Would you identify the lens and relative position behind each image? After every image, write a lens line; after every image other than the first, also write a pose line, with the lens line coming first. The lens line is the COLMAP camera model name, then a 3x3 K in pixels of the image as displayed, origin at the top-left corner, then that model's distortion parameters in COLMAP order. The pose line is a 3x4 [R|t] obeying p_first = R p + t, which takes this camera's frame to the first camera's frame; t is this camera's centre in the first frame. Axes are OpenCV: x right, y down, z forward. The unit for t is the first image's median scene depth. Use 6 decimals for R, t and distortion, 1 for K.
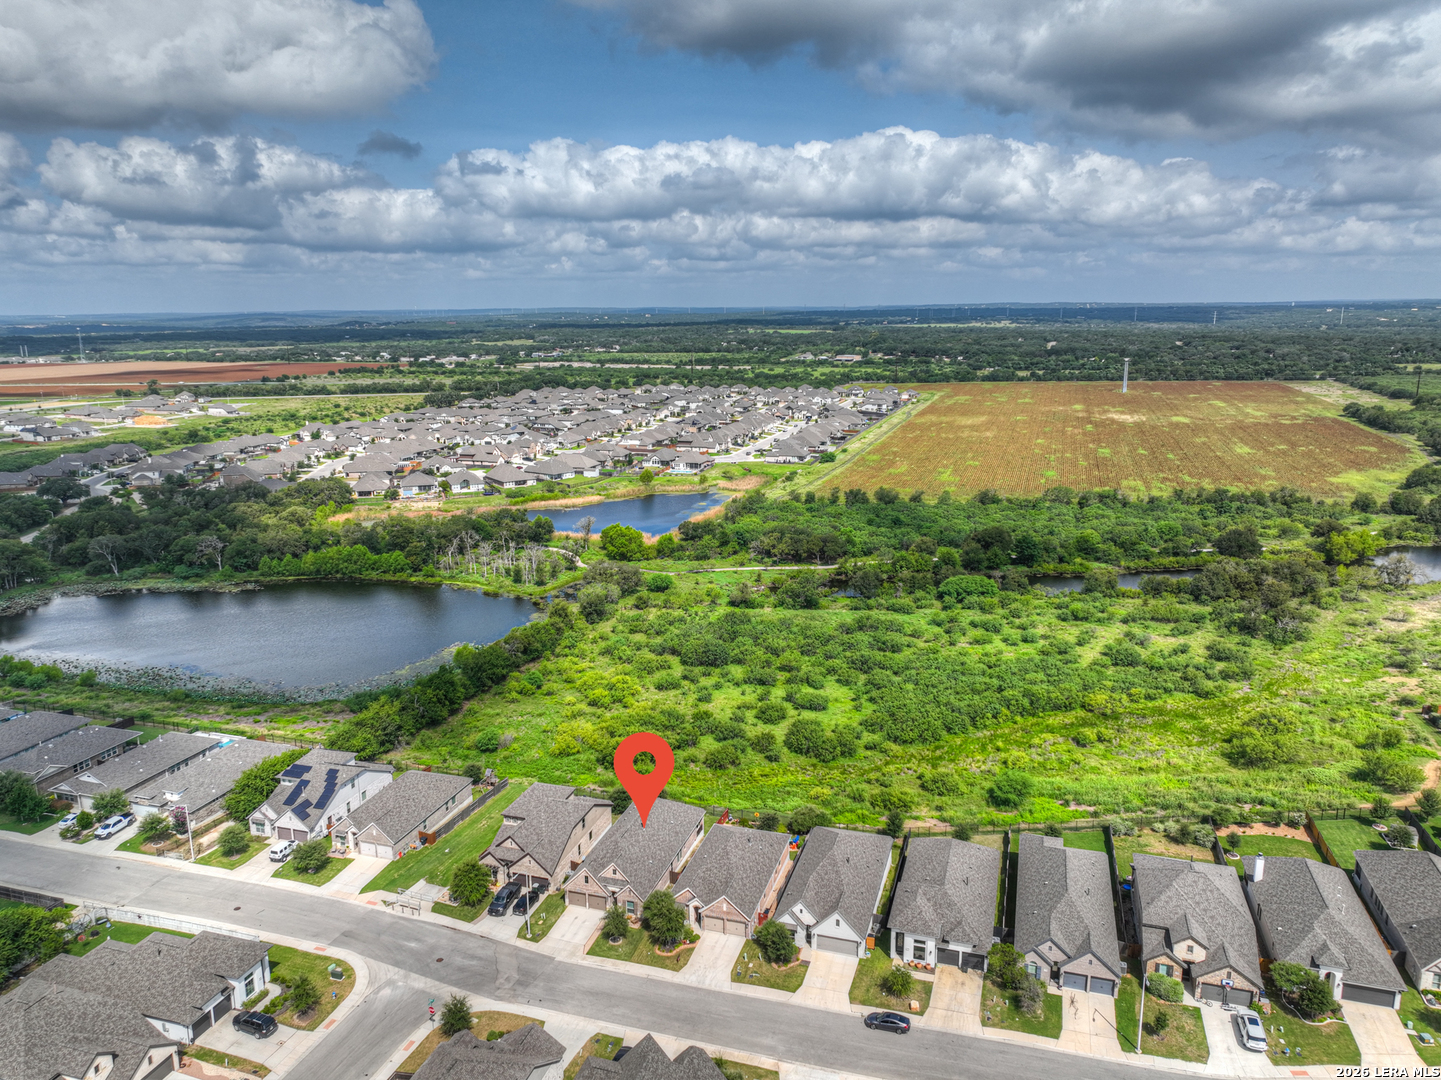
lens RADIAL K [[1013.2, 0, 719.5], [0, 1013.2, 543.5], [0, 0, 1]] dist [-0.002119, 0.016821]
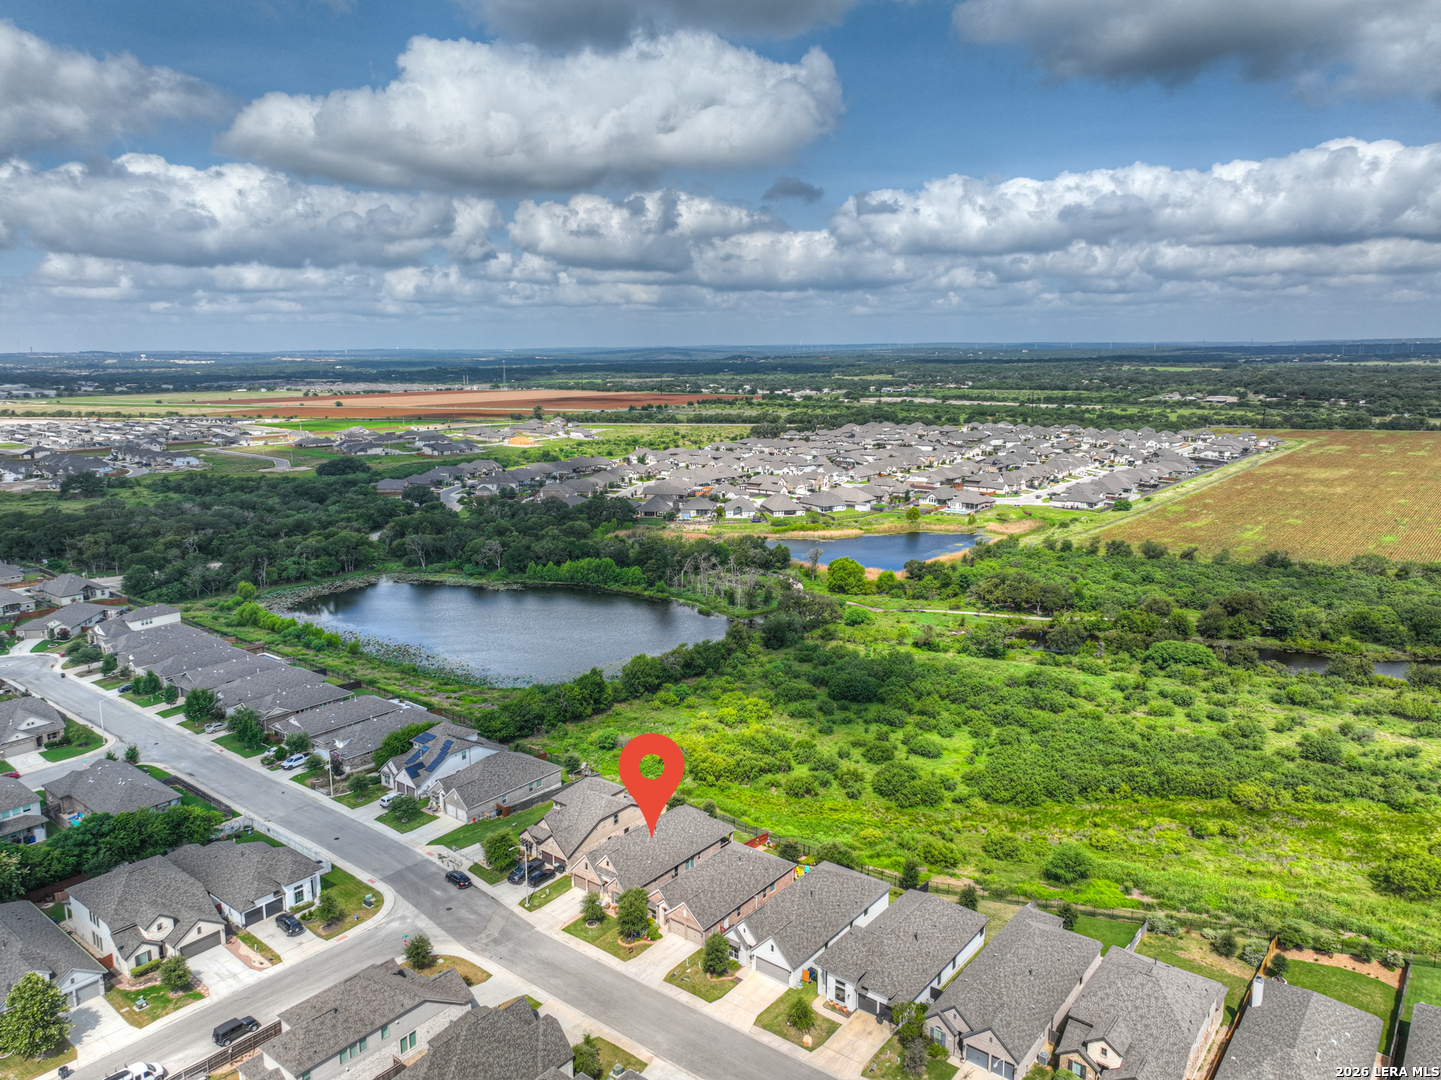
lens RADIAL K [[1013.2, 0, 718.8], [0, 1013.2, 537.3], [0, 0, 1]] dist [-0.002119, 0.016821]
pose [[0.933582, 0.068739, -0.351711, 0.155815], [-0.082359, 0.996316, -0.023891, -0.005221], [0.348773, 0.051271, 0.935804, -0.002404]]
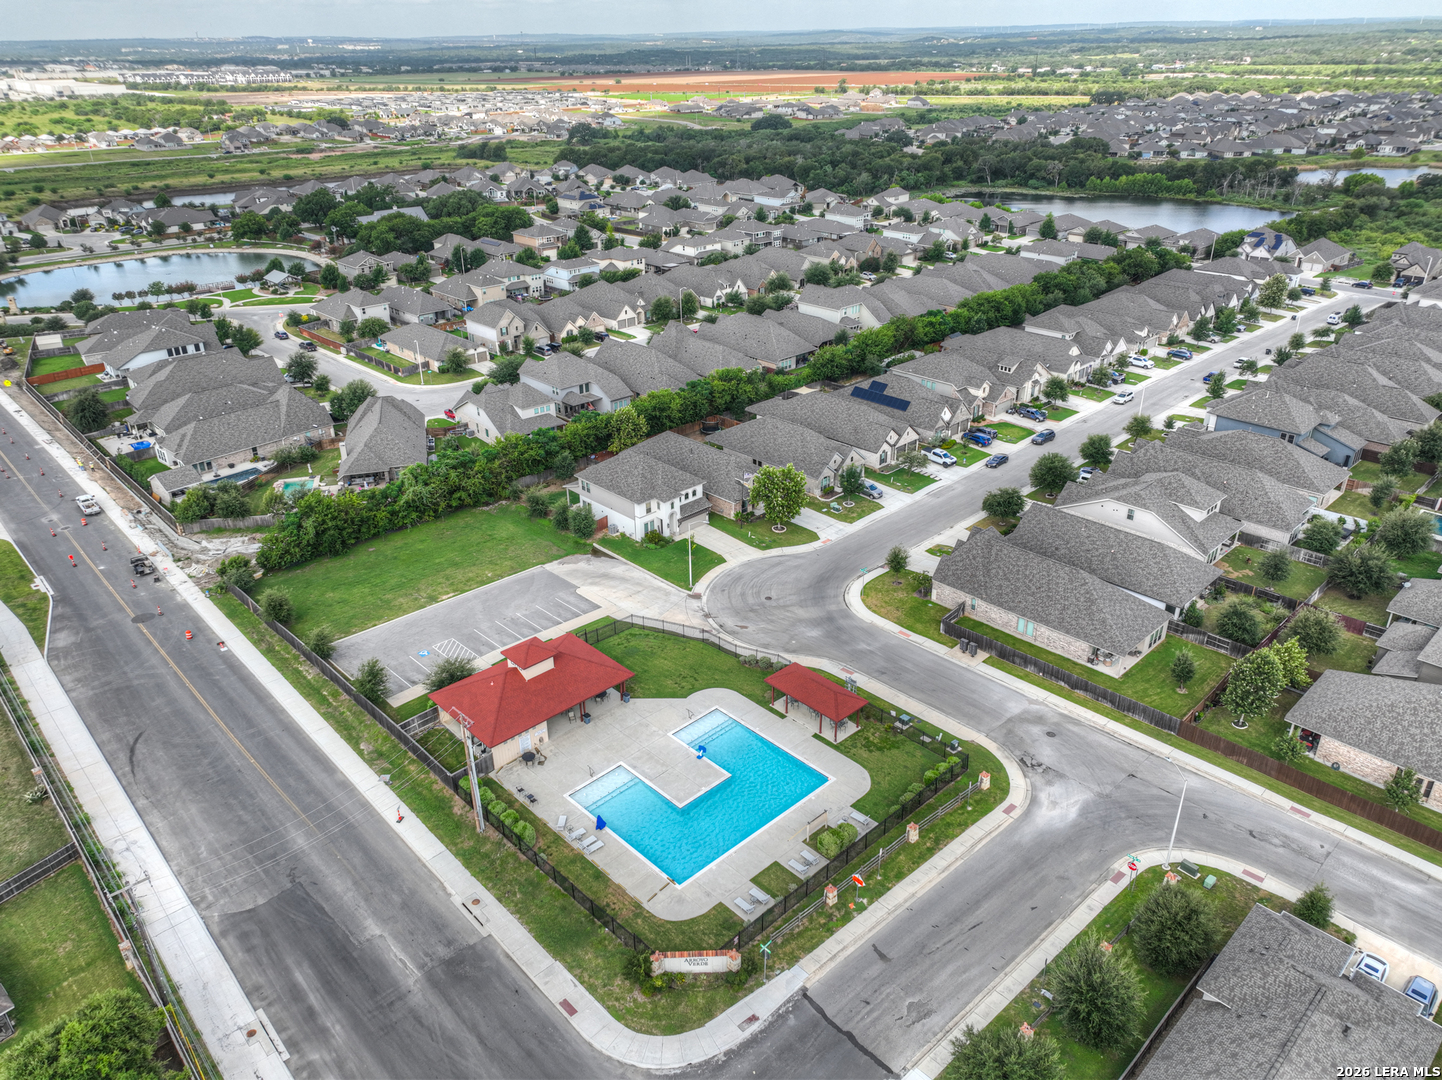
lens RADIAL K [[1013.9, 0, 716.4], [0, 1013.9, 542.2], [0, 0, 1]] dist [-0.002119, 0.016821]
pose [[0.877712, 0.213184, -0.429154, -0.185701], [-0.103810, 0.958912, 0.264028, 0.194915], [0.467808, -0.187190, 0.863780, -0.647964]]
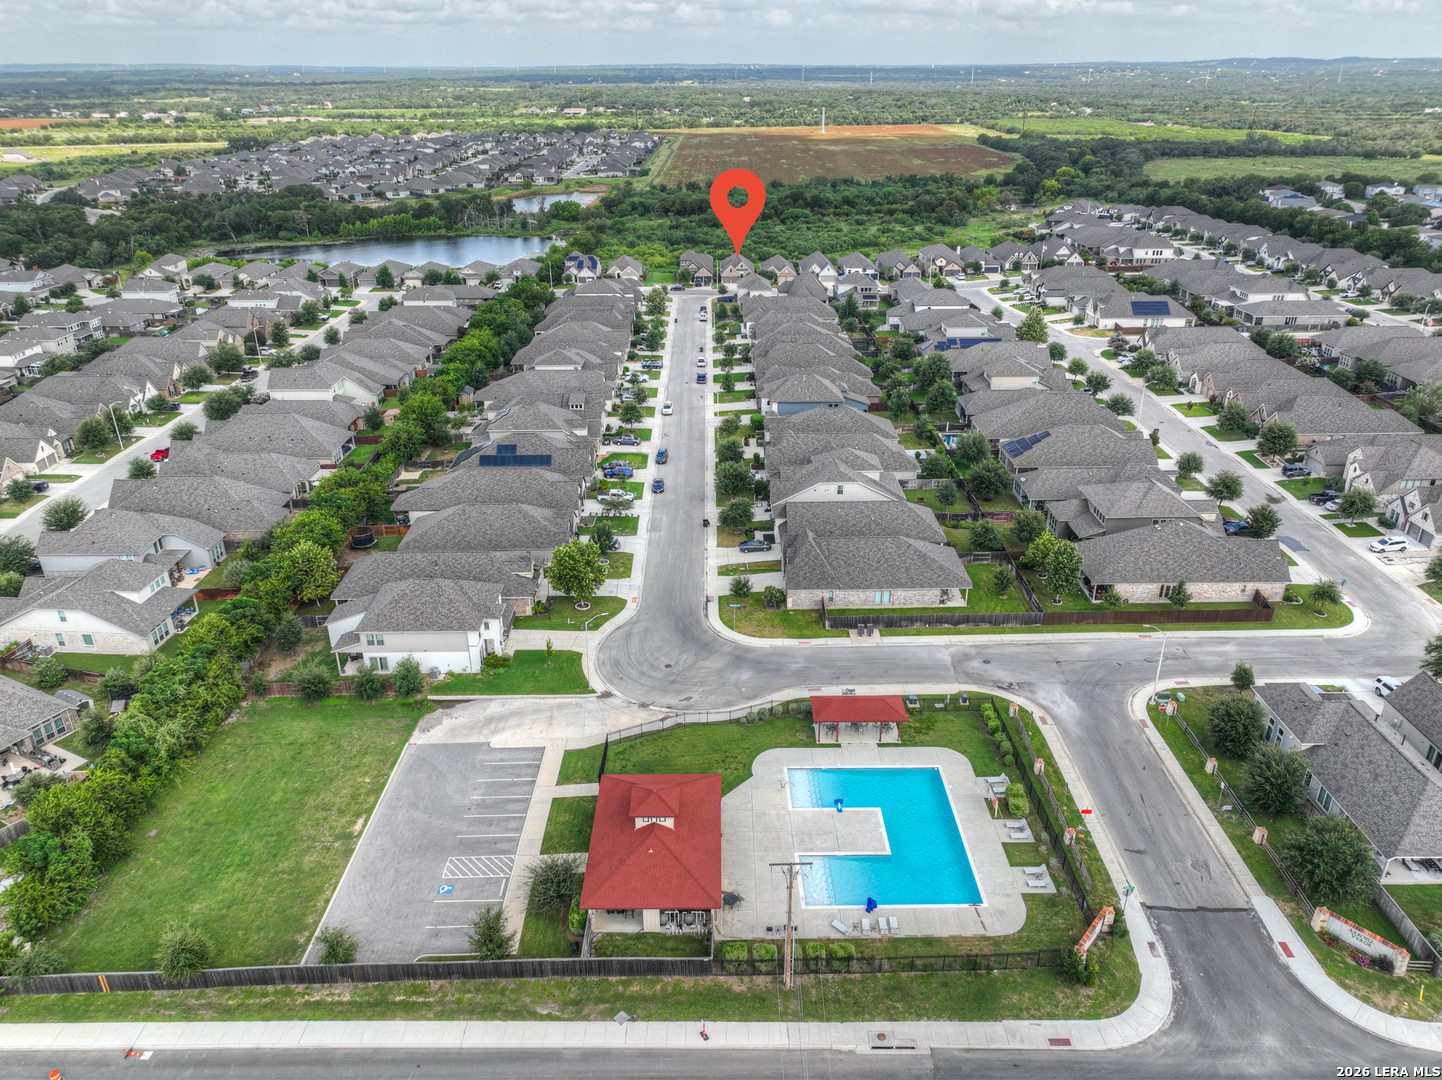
lens RADIAL K [[1013.9, 0, 725.2], [0, 1013.9, 545.0], [0, 0, 1]] dist [-0.002119, 0.016821]
pose [[0.948577, -0.128978, 0.289078, -0.418737], [0.065973, 0.973725, 0.217962, 0.190021], [-0.309595, -0.187683, 0.932162, -0.660198]]
